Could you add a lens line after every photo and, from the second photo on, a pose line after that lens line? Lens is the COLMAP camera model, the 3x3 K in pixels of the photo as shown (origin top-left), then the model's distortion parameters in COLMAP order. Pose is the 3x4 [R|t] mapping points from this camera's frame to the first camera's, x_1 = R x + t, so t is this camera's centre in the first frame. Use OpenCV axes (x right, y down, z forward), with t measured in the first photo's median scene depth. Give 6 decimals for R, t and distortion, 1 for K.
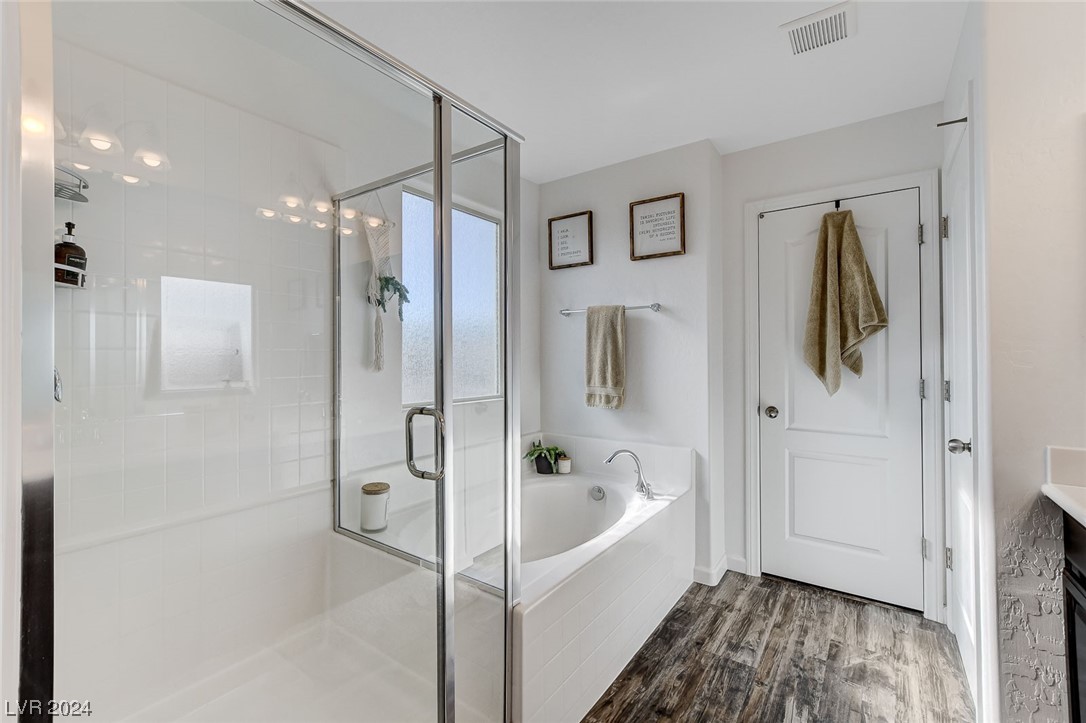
lens RADIAL K [[476.3, 0, 523.9], [0, 476.3, 347.8], [0, 0, 1]] dist [-0.012161, 0.003042]
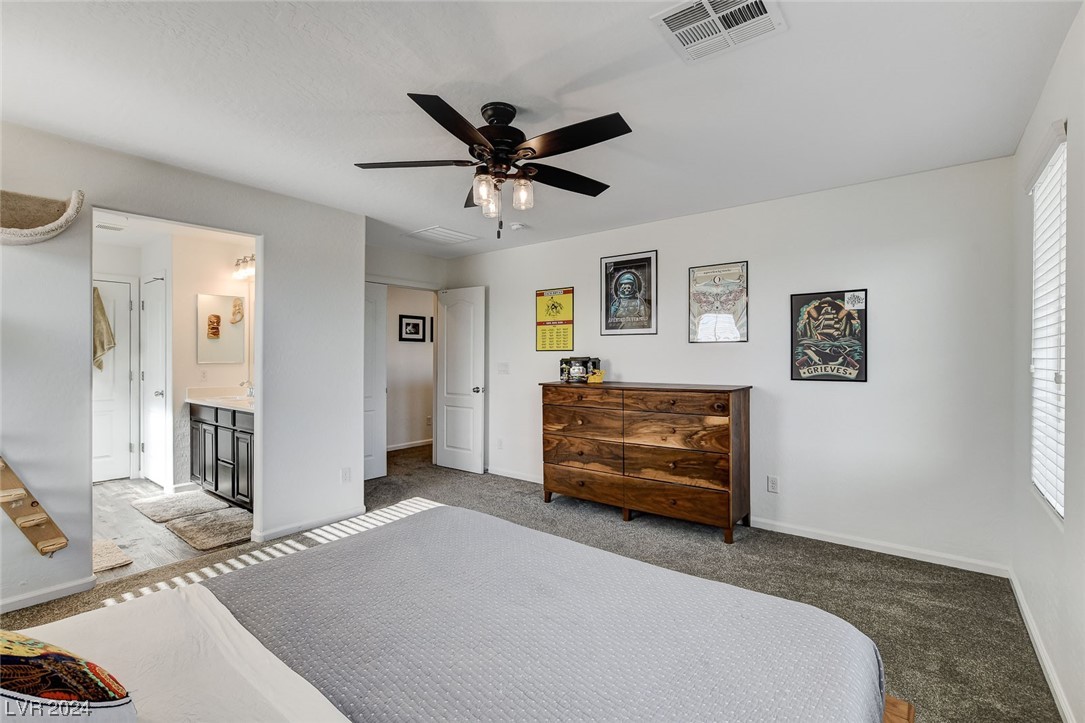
lens RADIAL K [[498.1, 0, 542.4], [0, 498.1, 360.2], [0, 0, 1]] dist [-0.007270, 0.000082]
pose [[0.001562, -0.003346, 0.999993, -1.368058], [-0.020157, 0.999791, 0.003377, -0.031244], [-0.999796, -0.020162, 0.001494, -0.862099]]
